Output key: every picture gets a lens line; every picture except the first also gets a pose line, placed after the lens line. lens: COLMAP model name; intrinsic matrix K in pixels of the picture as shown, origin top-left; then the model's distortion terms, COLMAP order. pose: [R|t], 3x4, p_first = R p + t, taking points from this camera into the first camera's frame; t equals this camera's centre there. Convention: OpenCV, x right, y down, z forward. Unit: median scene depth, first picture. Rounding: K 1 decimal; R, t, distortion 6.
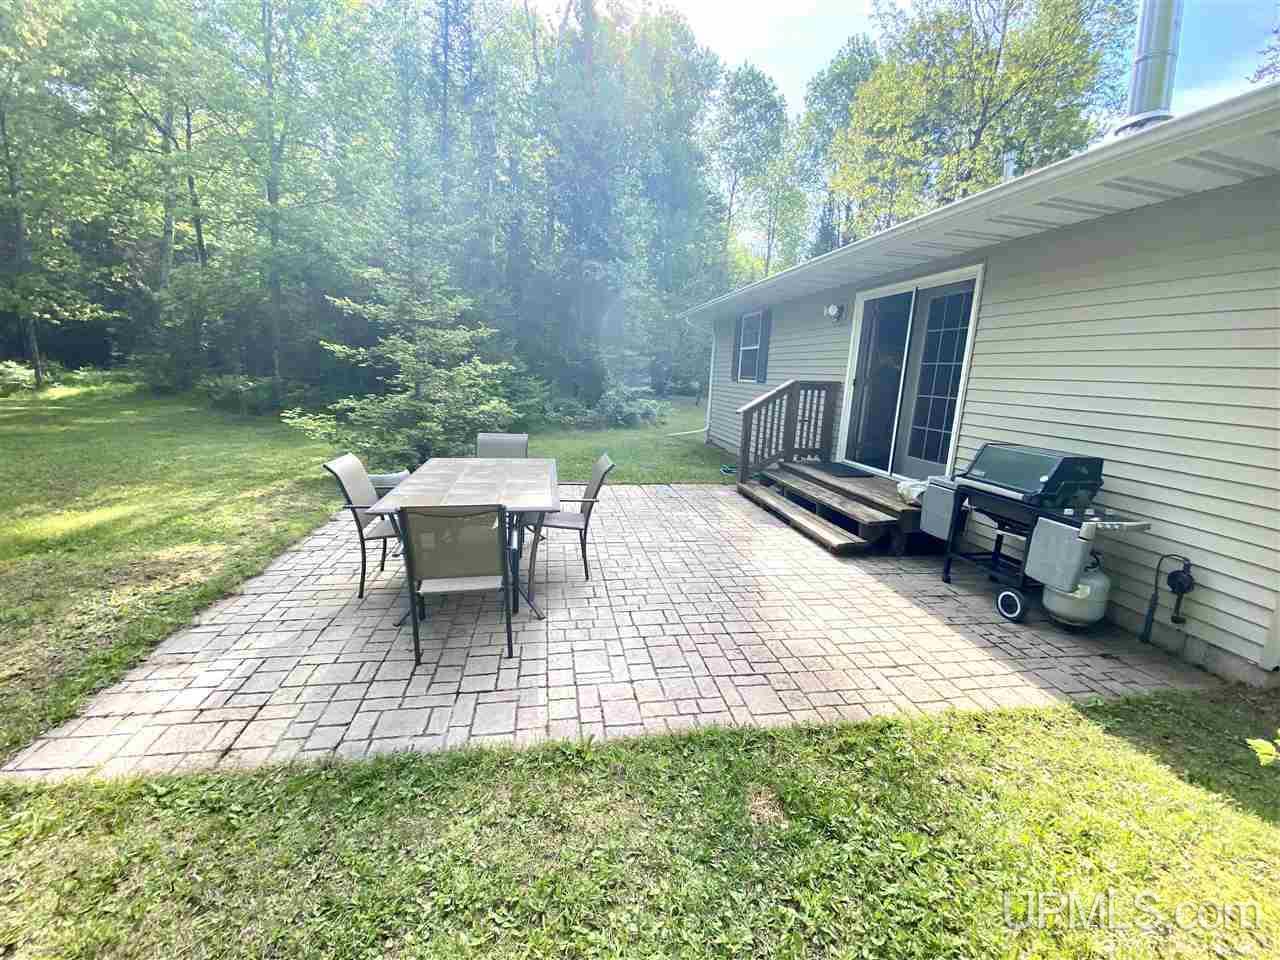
lens RADIAL K [[526.6, 0, 642.5], [0, 526.6, 477.0], [0, 0, 1]] dist [-0.004001, -0.002727]
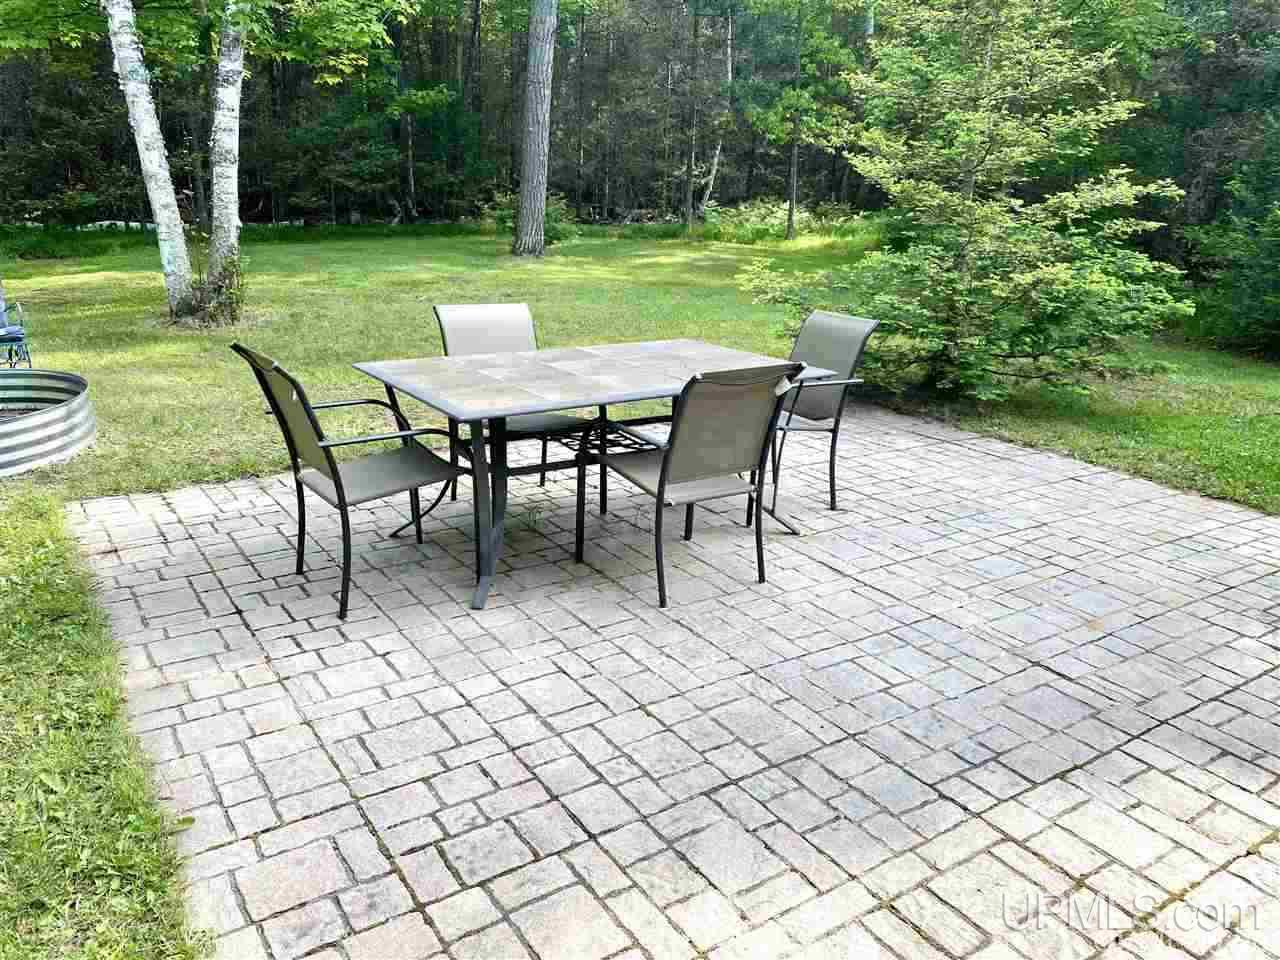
lens RADIAL K [[998.9, 0, 634.8], [0, 998.9, 480.0], [0, 0, 1]] dist [-0.000455, 0.001714]
pose [[0.377205, 0.234819, -0.895866, 0.960848], [-0.195058, 0.965768, 0.171012, -0.100704], [0.905356, 0.110239, 0.410096, 0.830853]]
